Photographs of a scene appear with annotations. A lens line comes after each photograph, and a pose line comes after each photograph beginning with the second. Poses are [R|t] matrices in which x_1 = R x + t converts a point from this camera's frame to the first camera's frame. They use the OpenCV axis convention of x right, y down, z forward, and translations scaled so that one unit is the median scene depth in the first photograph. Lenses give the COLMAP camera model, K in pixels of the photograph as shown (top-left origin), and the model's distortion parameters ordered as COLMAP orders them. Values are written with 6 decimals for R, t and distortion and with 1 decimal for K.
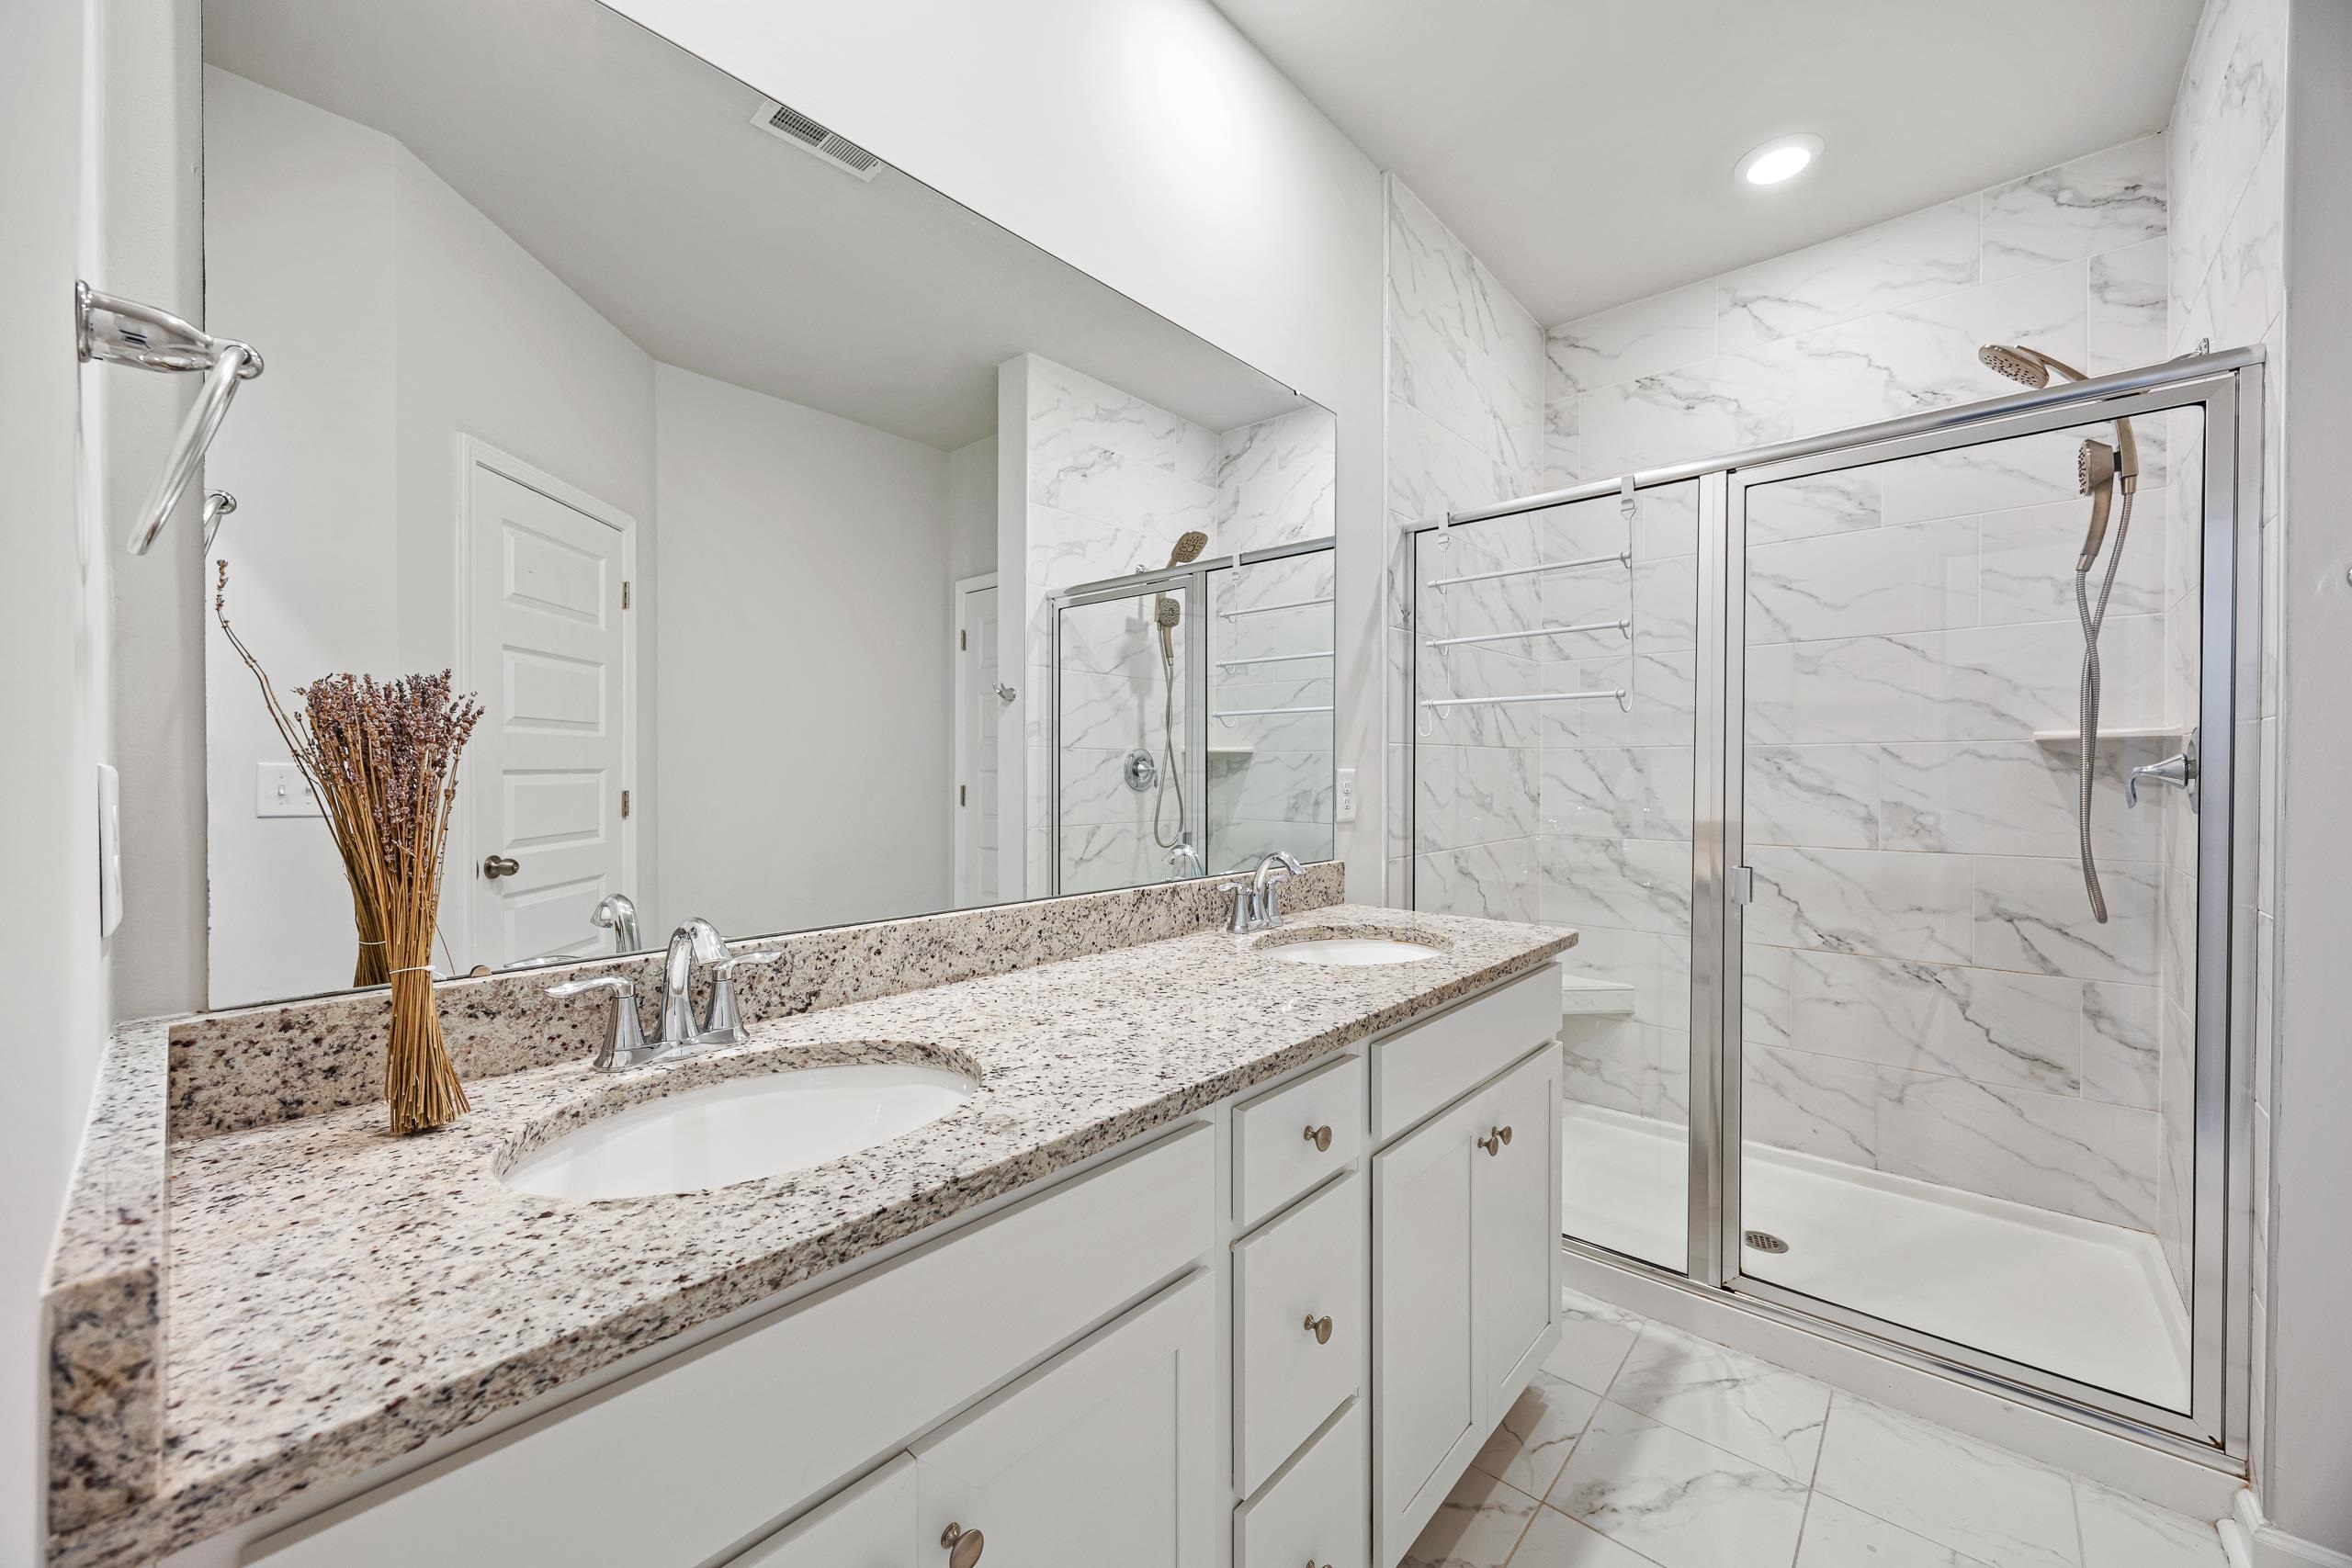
lens RADIAL K [[904.8, 0, 1171.2], [0, 904.8, 774.4], [0, 0, 1]] dist [-0.001021, -0.000206]
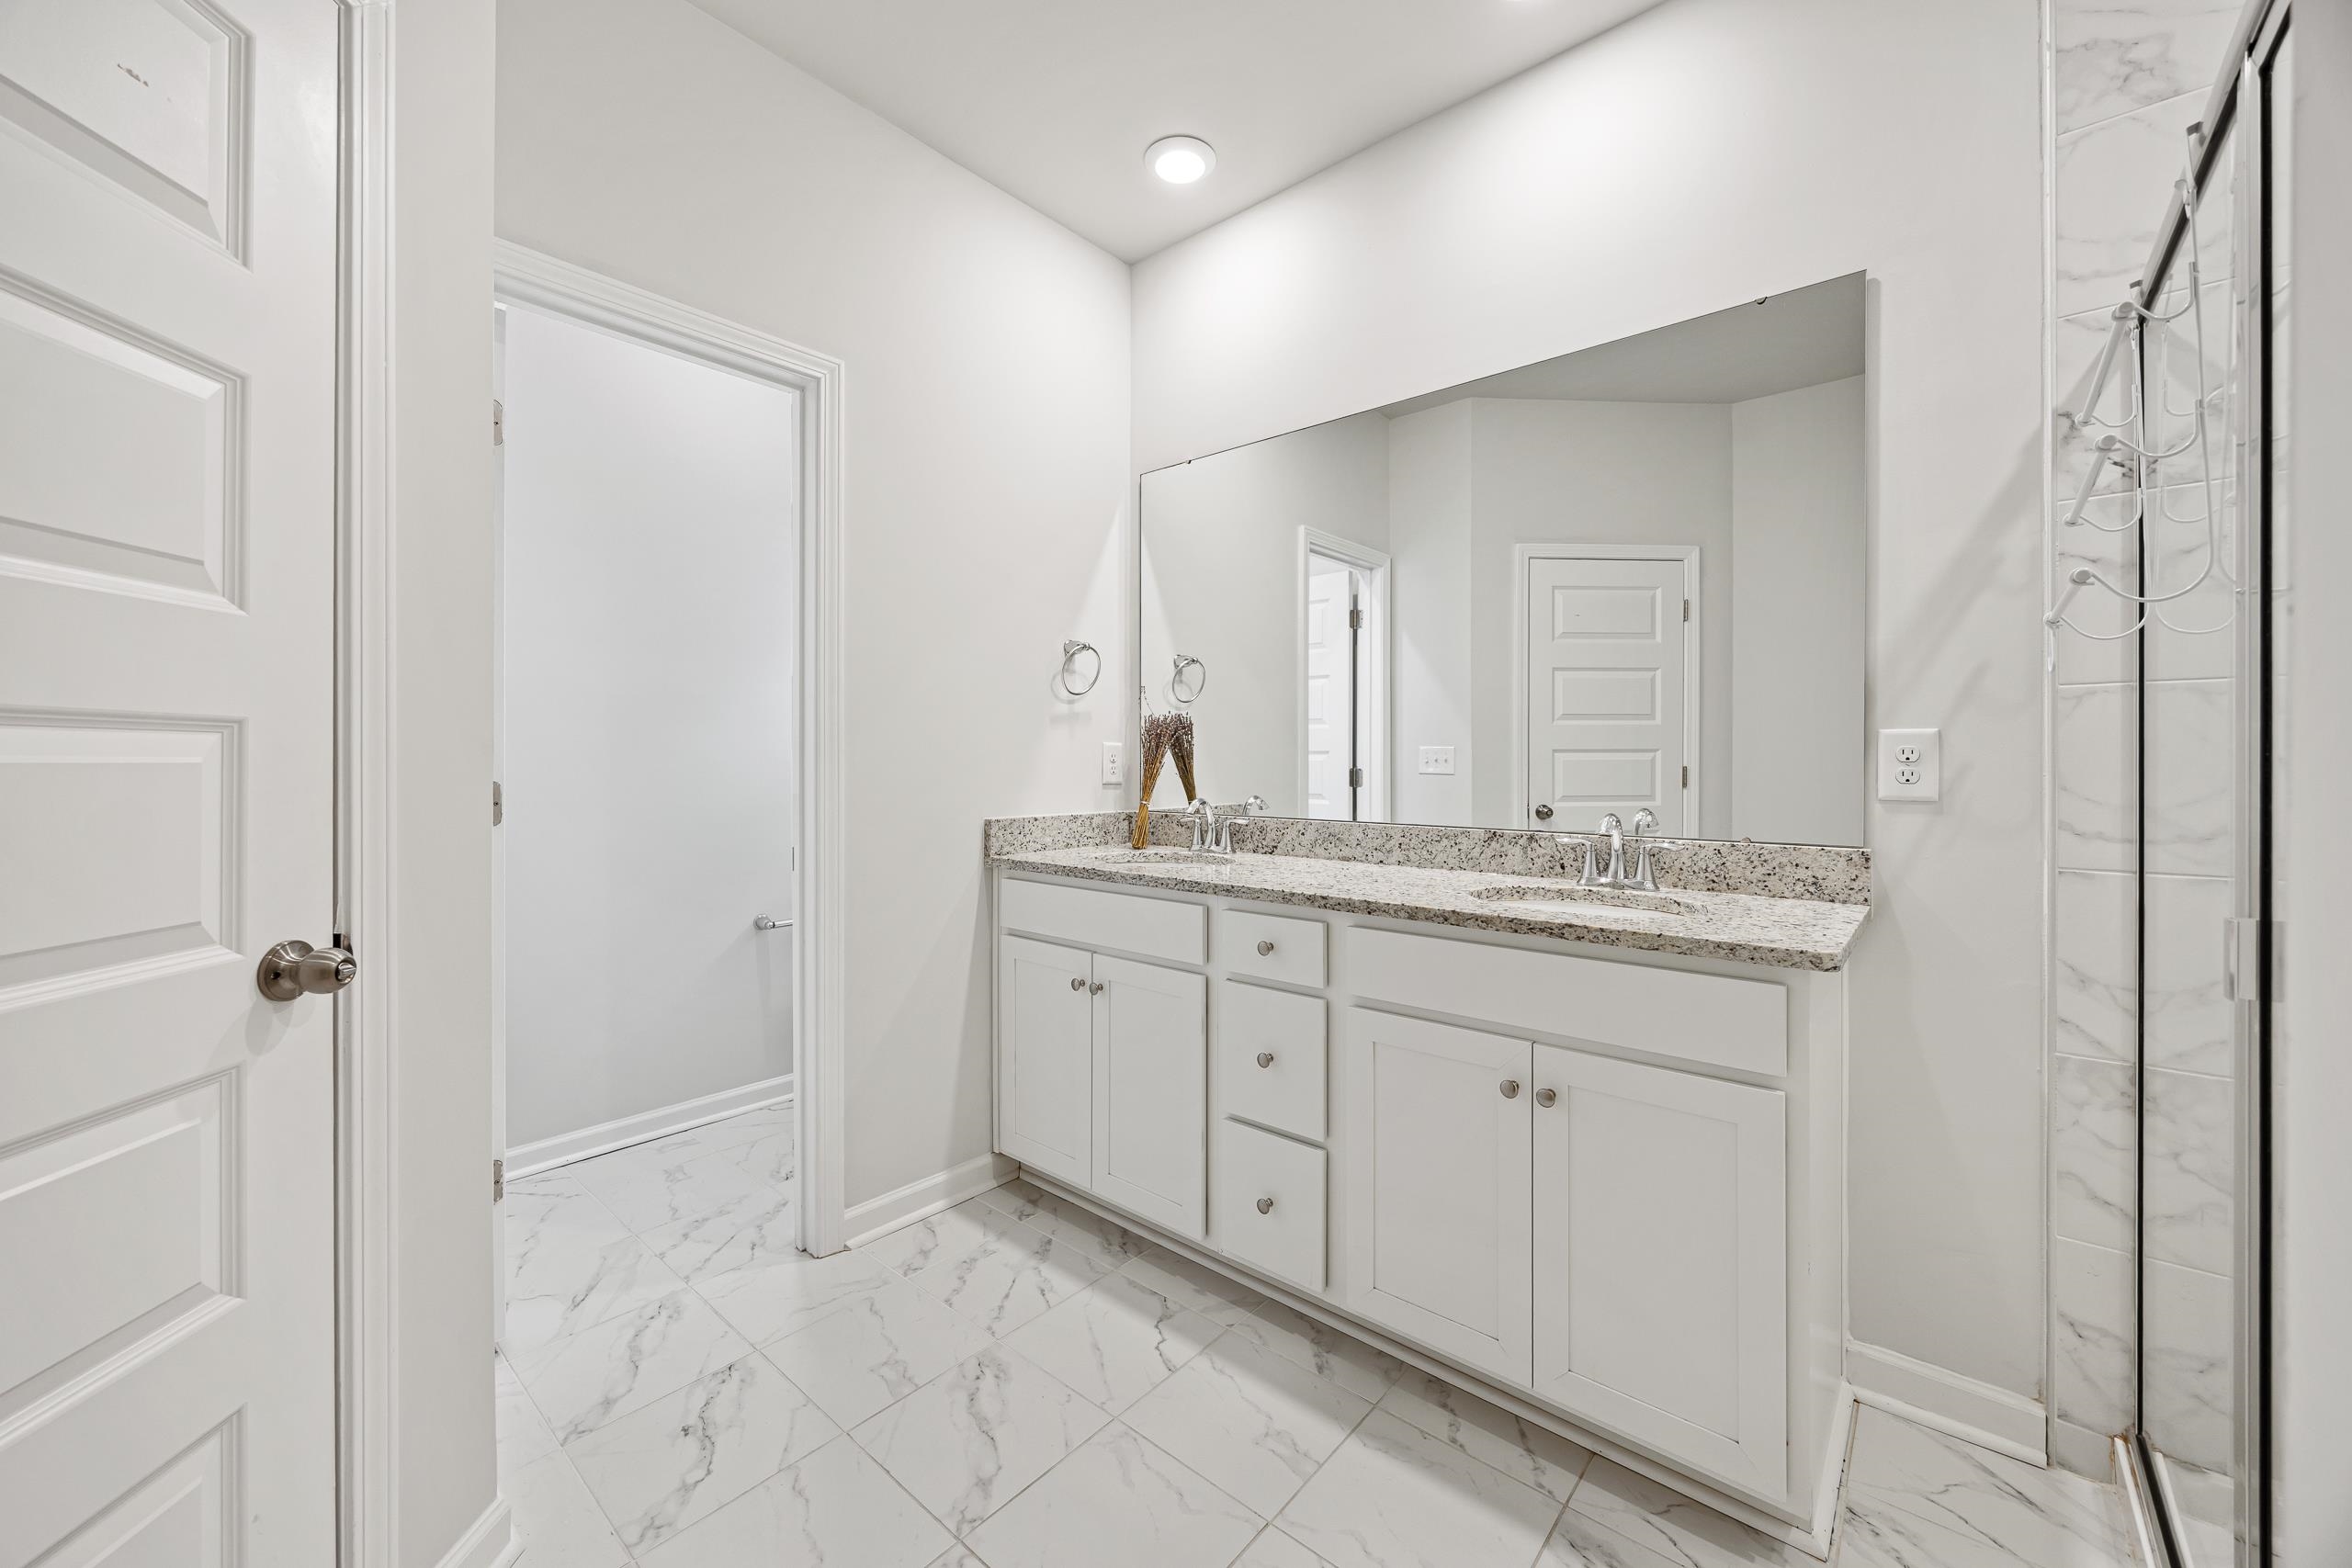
lens RADIAL K [[904.8, 0, 1166.4], [0, 904.8, 766.4], [0, 0, 1]] dist [-0.001021, -0.000206]
pose [[0.005027, 0.004364, -0.999978, 1.261437], [-0.006973, 0.999966, 0.004329, 0.034789], [0.999963, 0.006951, 0.005057, 0.540568]]
